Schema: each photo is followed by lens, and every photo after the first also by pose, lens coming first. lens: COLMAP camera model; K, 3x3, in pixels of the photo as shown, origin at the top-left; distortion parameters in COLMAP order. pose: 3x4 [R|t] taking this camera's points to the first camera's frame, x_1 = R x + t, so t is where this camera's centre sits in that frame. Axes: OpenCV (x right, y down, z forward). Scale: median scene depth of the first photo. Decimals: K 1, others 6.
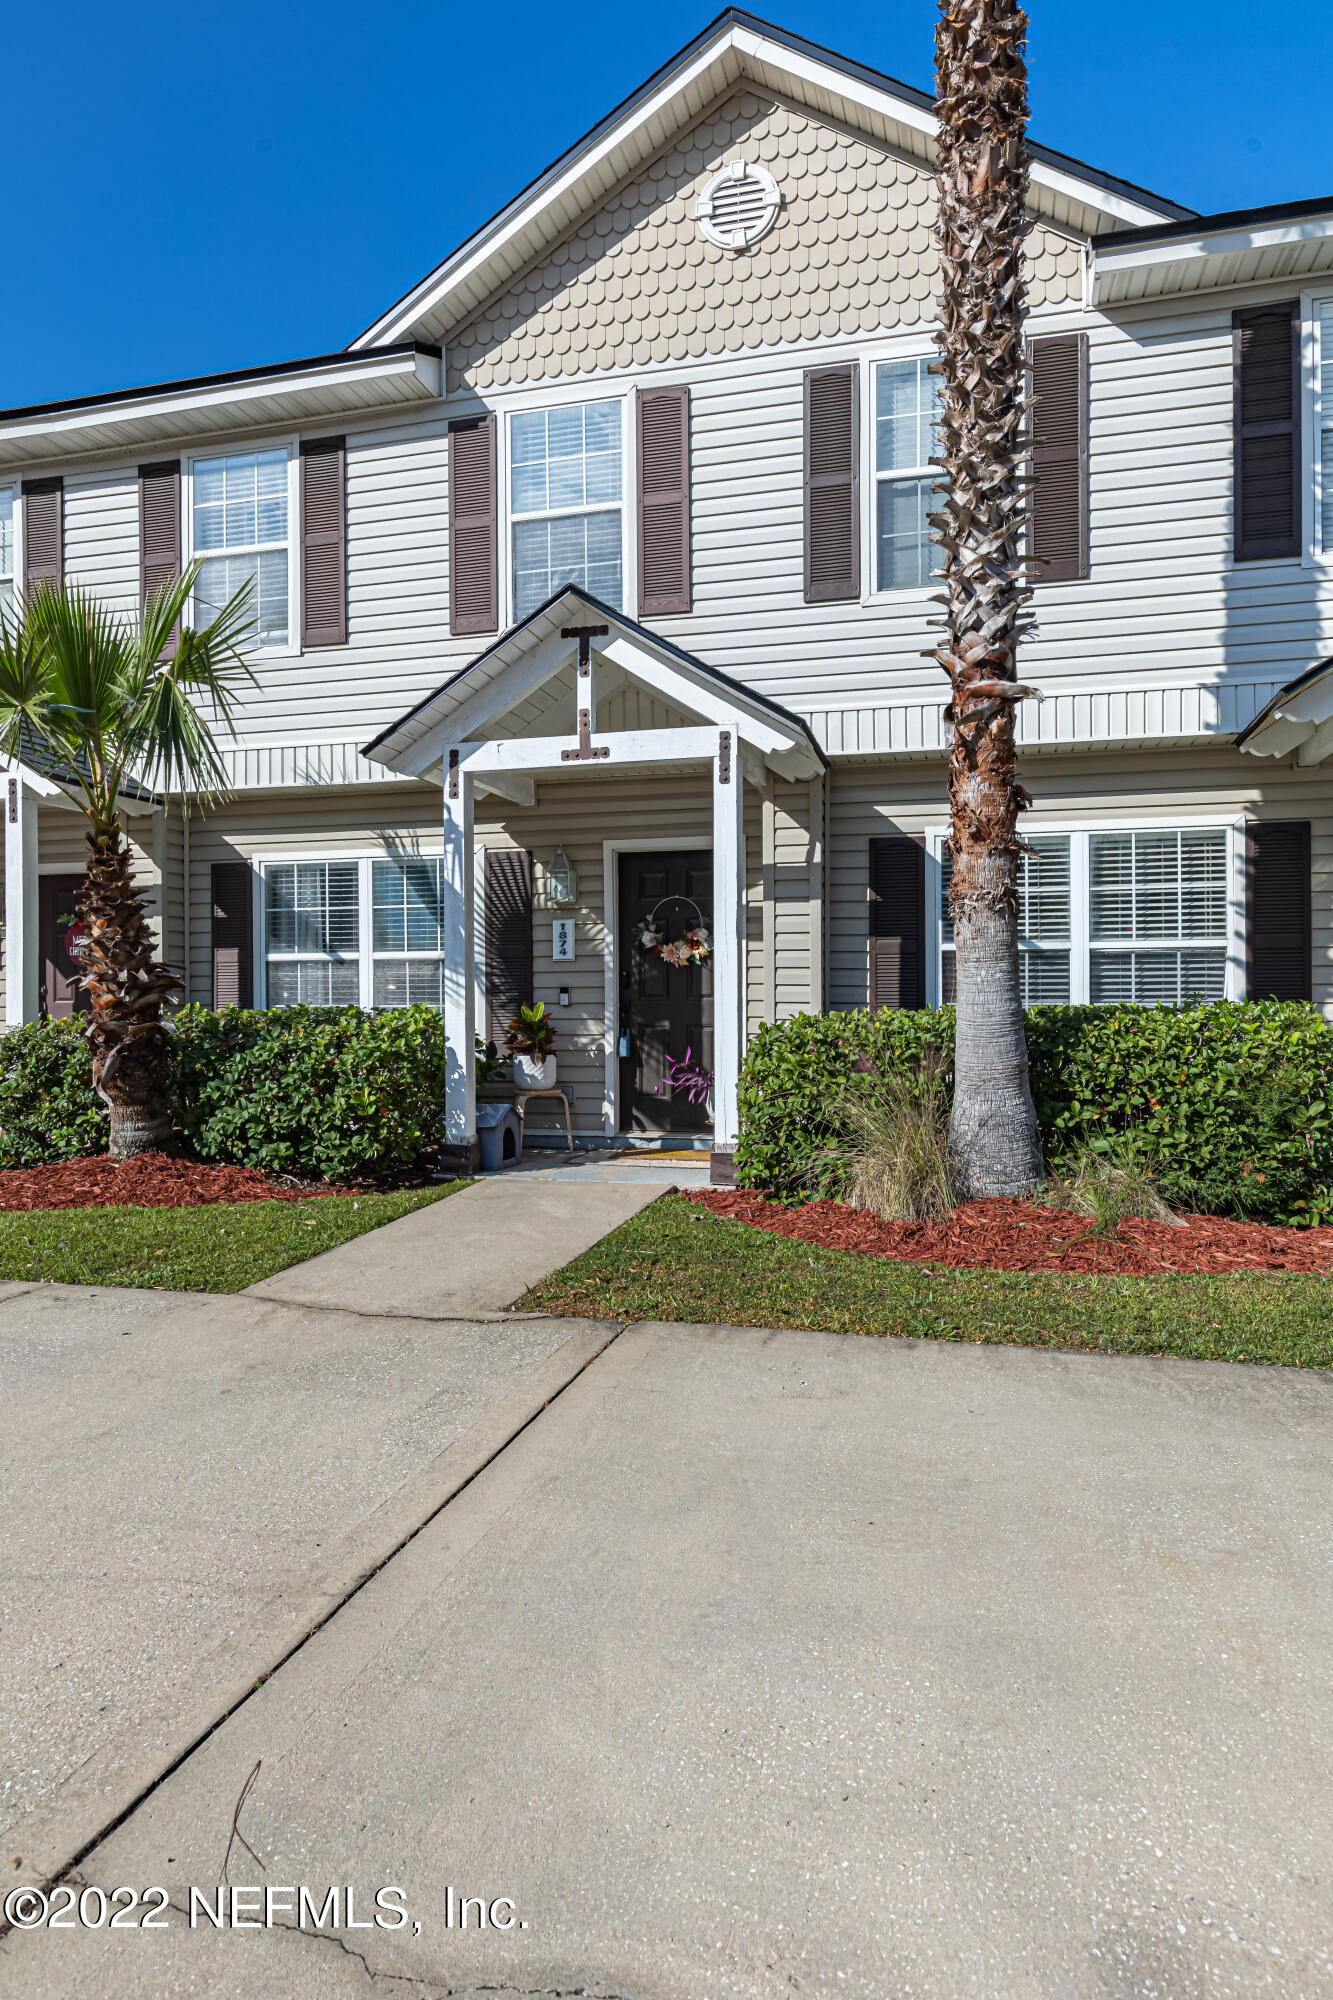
lens RADIAL K [[1290.4, 0, 667.0], [0, 1290.4, 988.7], [0, 0, 1]] dist [0.003372, -0.004370]
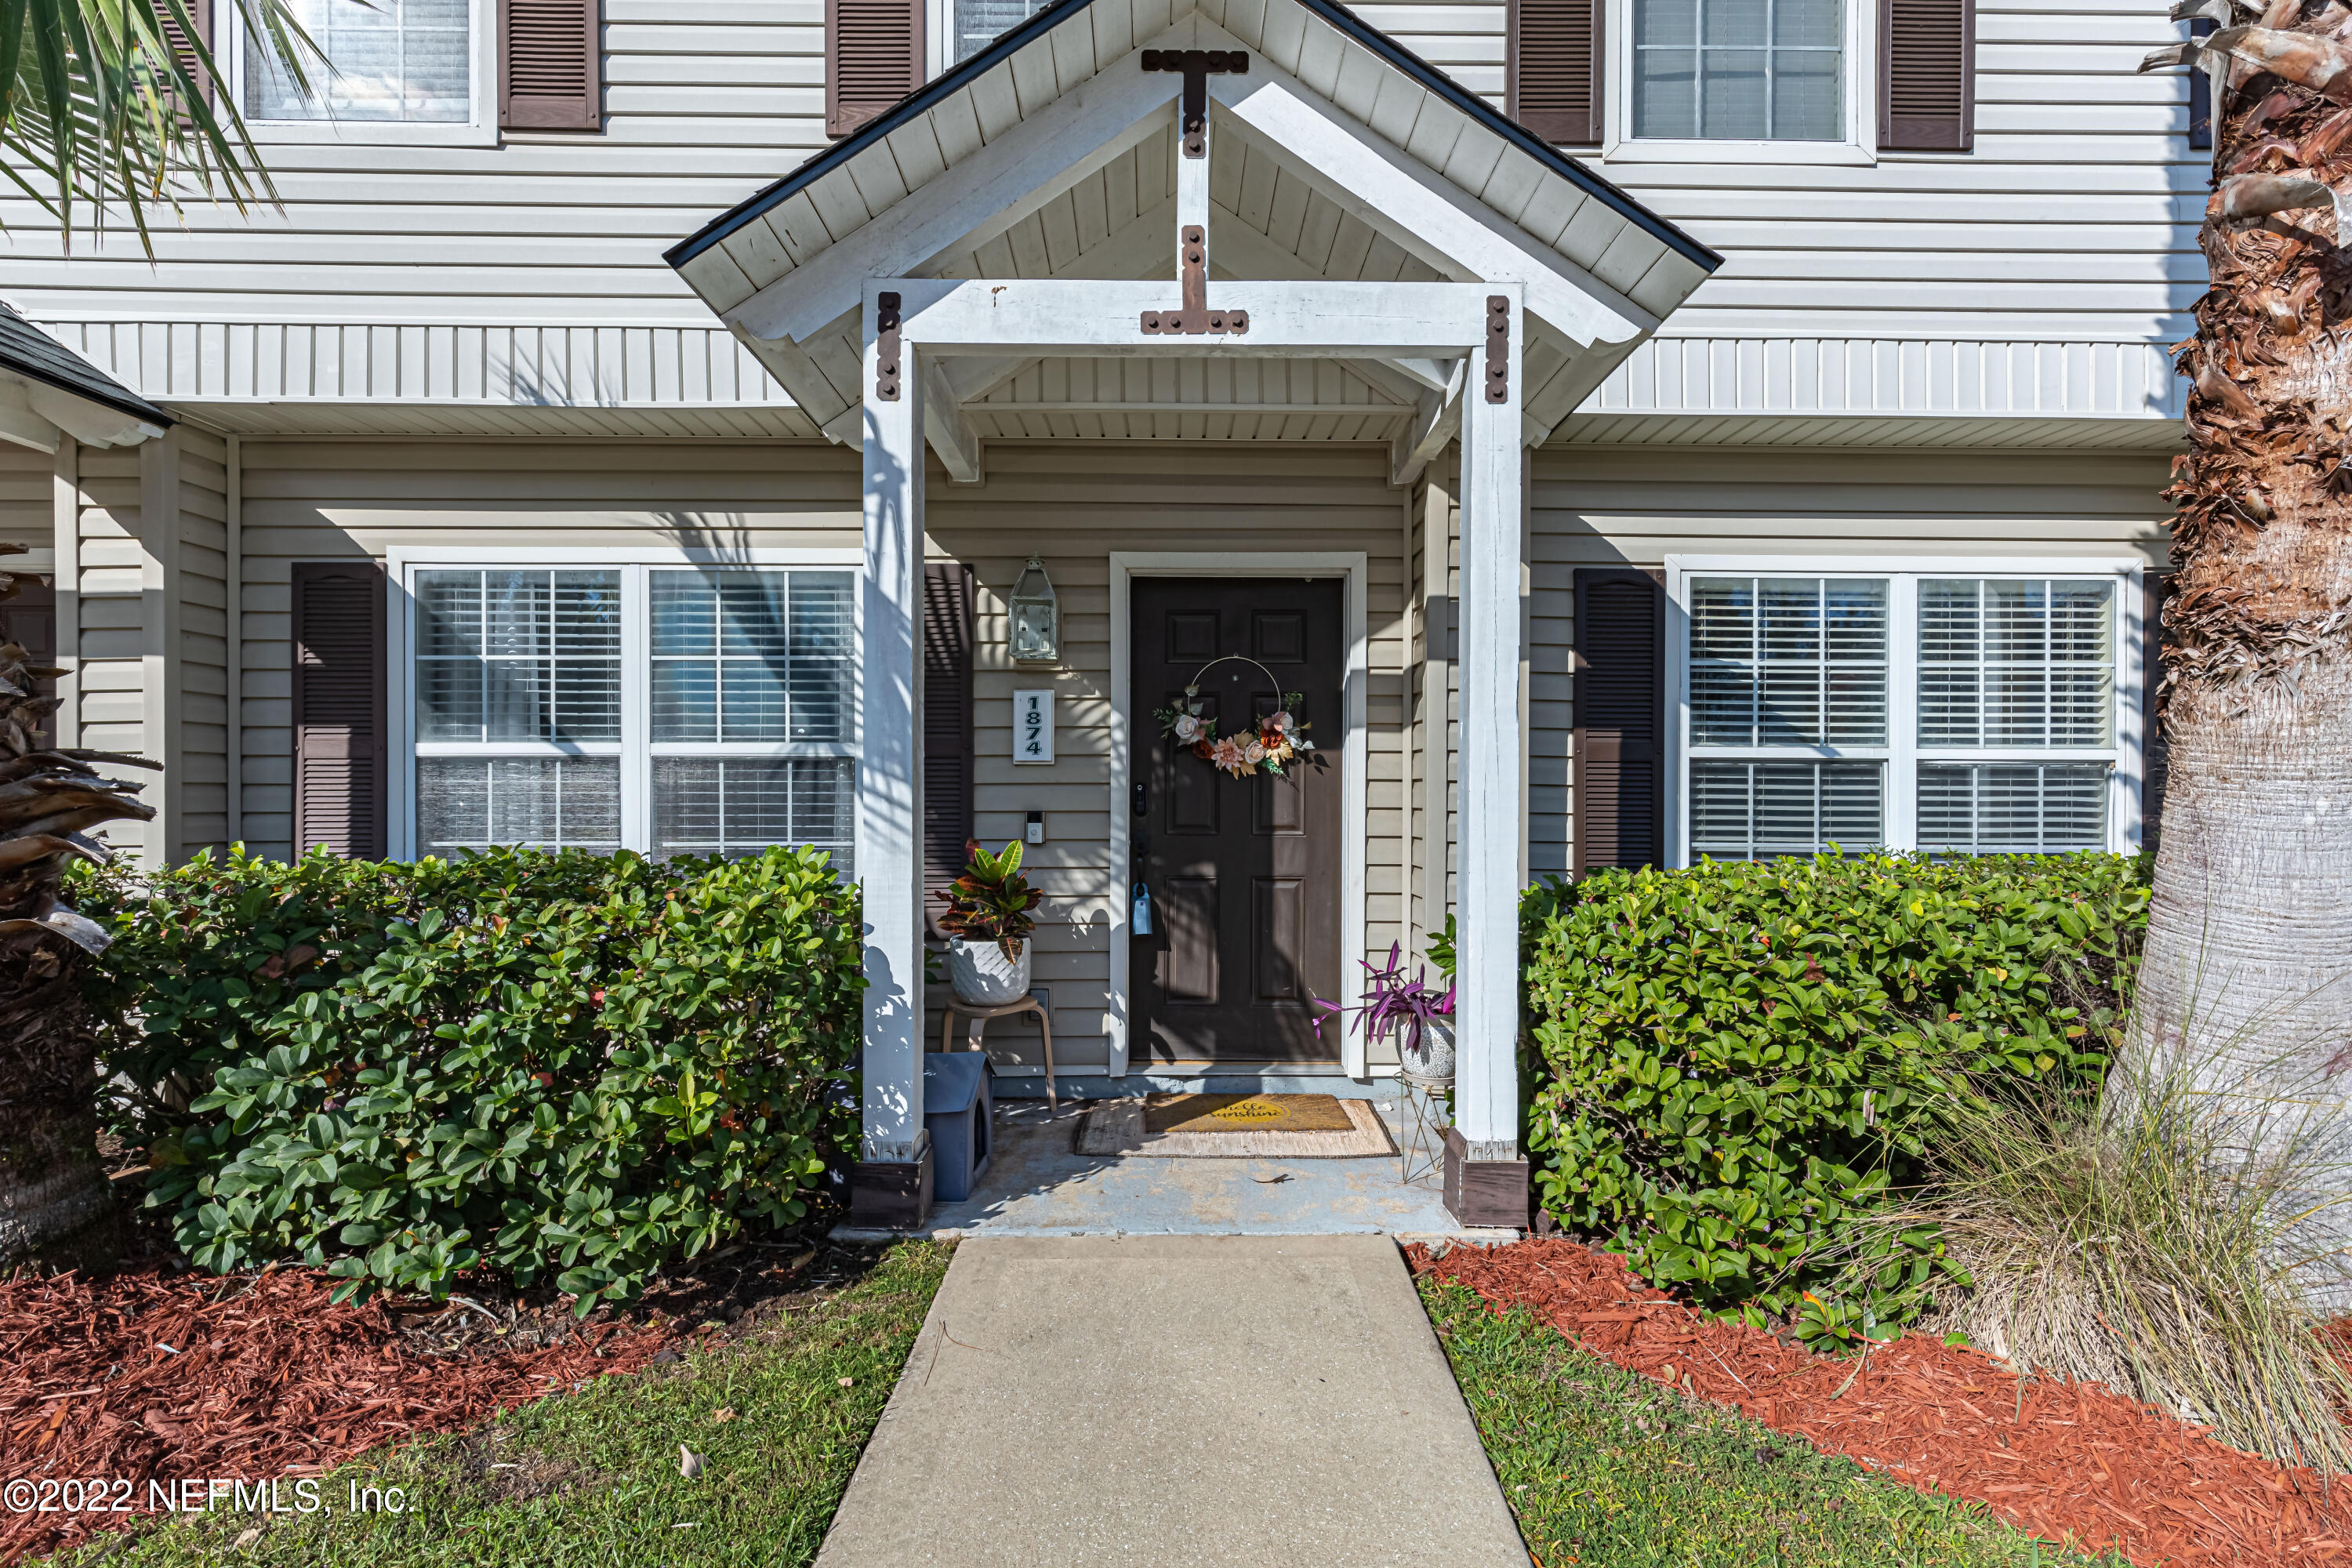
lens RADIAL K [[1058.4, 0, 1166.5], [0, 1058.4, 802.6], [0, 0, 1]] dist [0.002377, 0.000393]
pose [[0.956013, 0.006068, 0.293260, -0.166110], [-0.007622, 0.999962, 0.004155, -0.007683], [-0.293224, -0.006208, 0.956024, 0.567682]]
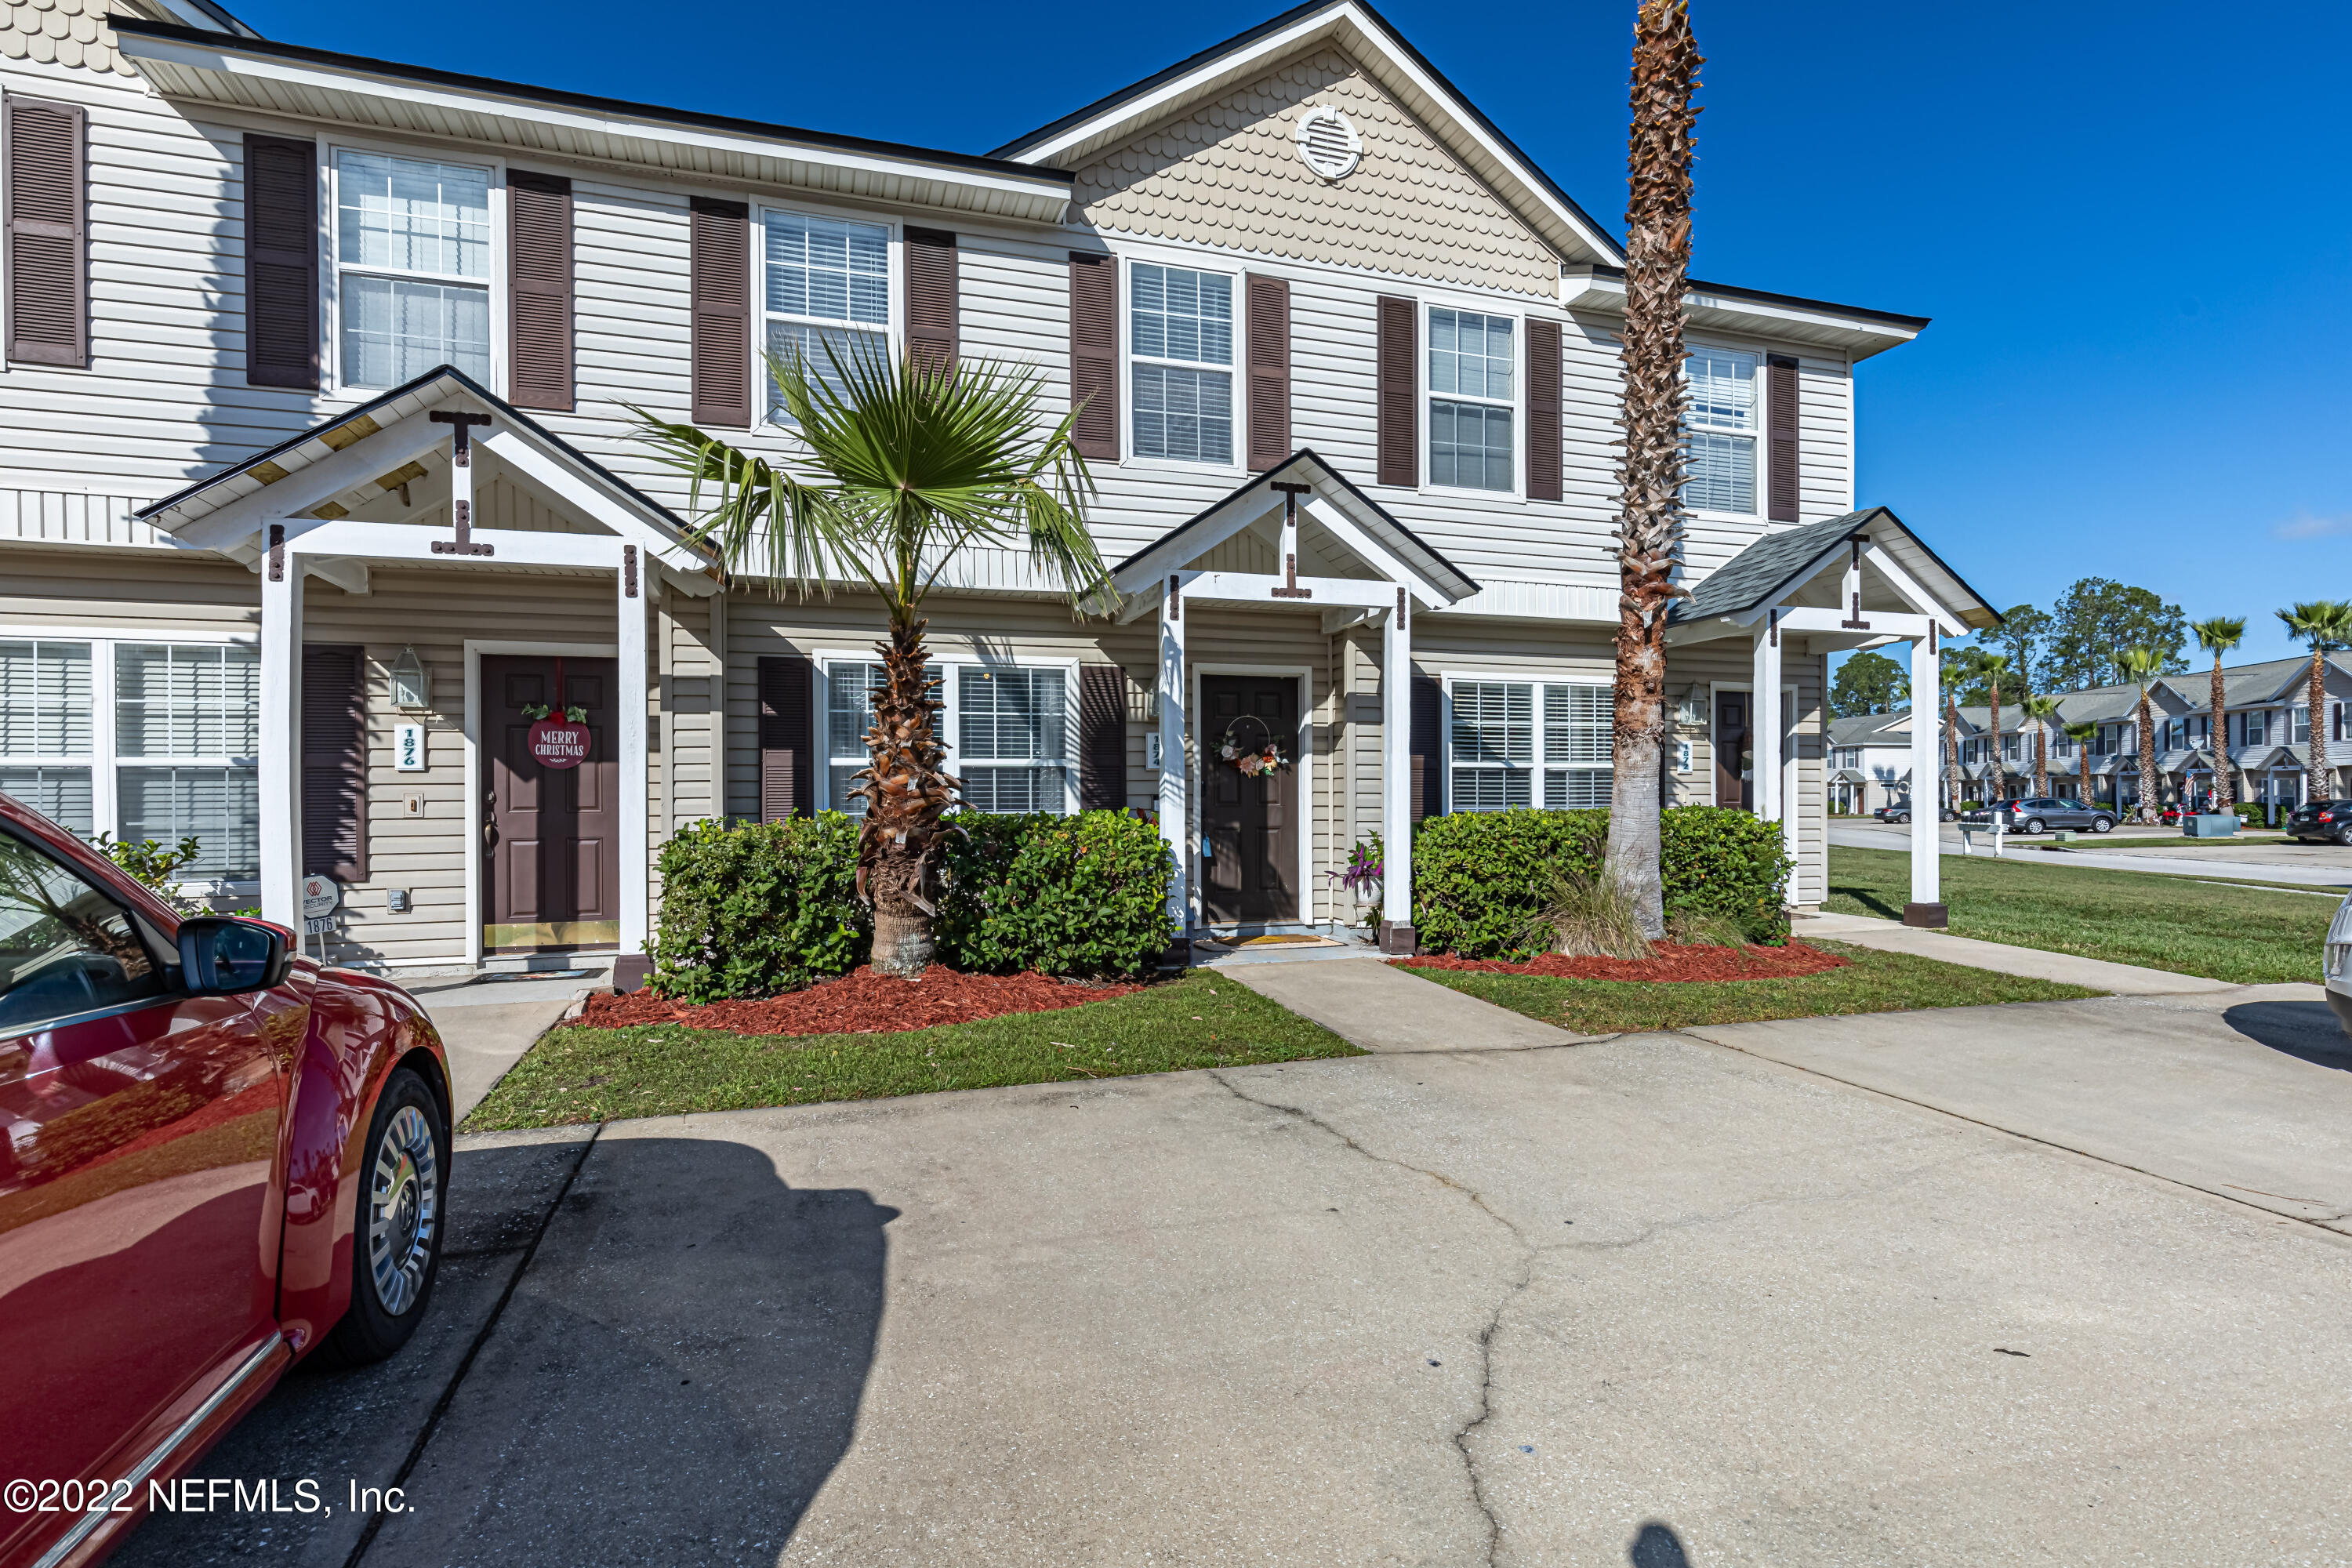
lens RADIAL K [[1139.9, 0, 1172.7], [0, 1139.9, 797.8], [0, 0, 1]] dist [-0.005211, -0.000553]
pose [[0.827308, 0.002014, 0.561745, -0.636980], [-0.000885, 0.999997, -0.002282, 0.003899], [-0.561748, 0.001391, 0.827307, 0.202048]]
